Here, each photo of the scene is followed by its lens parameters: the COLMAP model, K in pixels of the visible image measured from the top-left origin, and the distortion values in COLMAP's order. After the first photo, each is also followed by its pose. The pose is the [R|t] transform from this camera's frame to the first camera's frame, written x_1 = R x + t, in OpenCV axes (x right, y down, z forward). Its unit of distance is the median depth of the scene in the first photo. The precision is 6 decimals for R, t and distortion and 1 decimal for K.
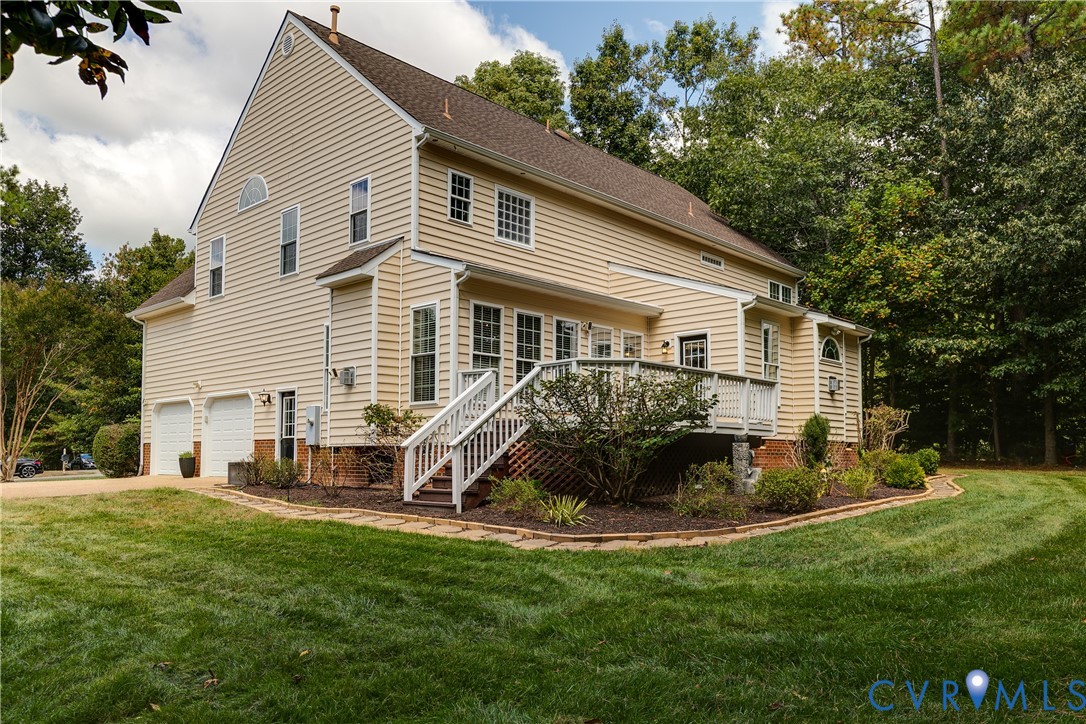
lens RADIAL K [[807.6, 0, 543.0], [0, 807.6, 362.0], [0, 0, 1]] dist [-0.000174, 0.000369]
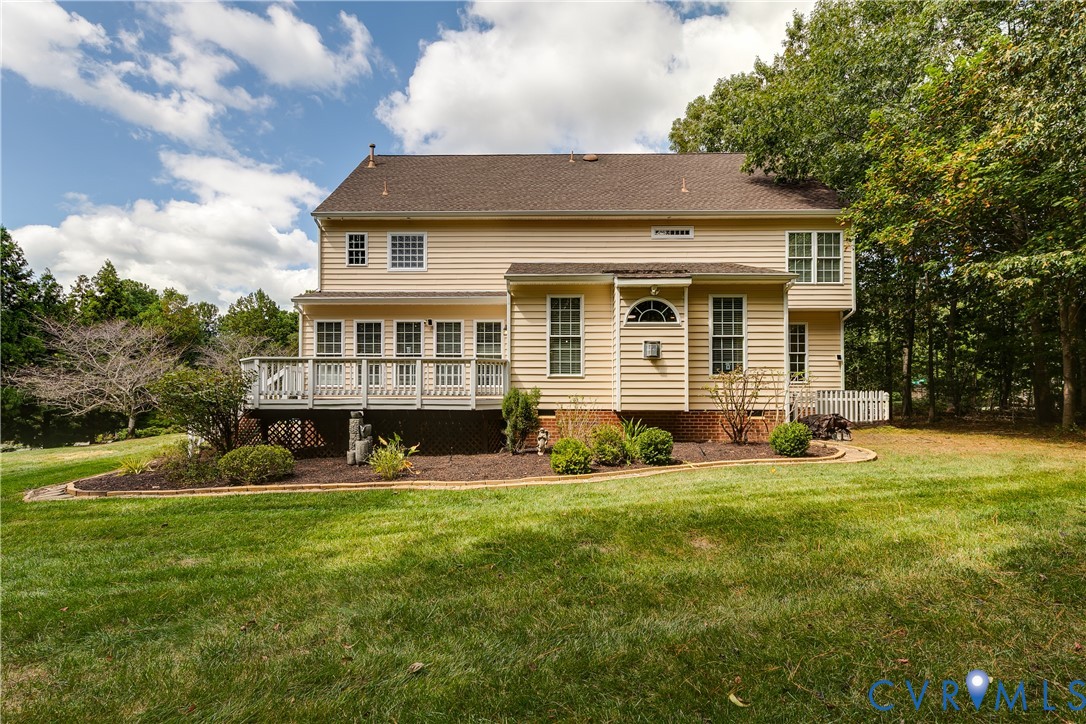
lens RADIAL K [[502.2, 0, 543.0], [0, 502.2, 362.0], [0, 0, 1]] dist [0.000731, 0.000000]
pose [[0.692732, -0.058099, -0.718852, 0.761679], [0.096851, 0.995215, 0.012897, 0.027683], [0.714663, -0.078556, 0.695044, 0.544861]]
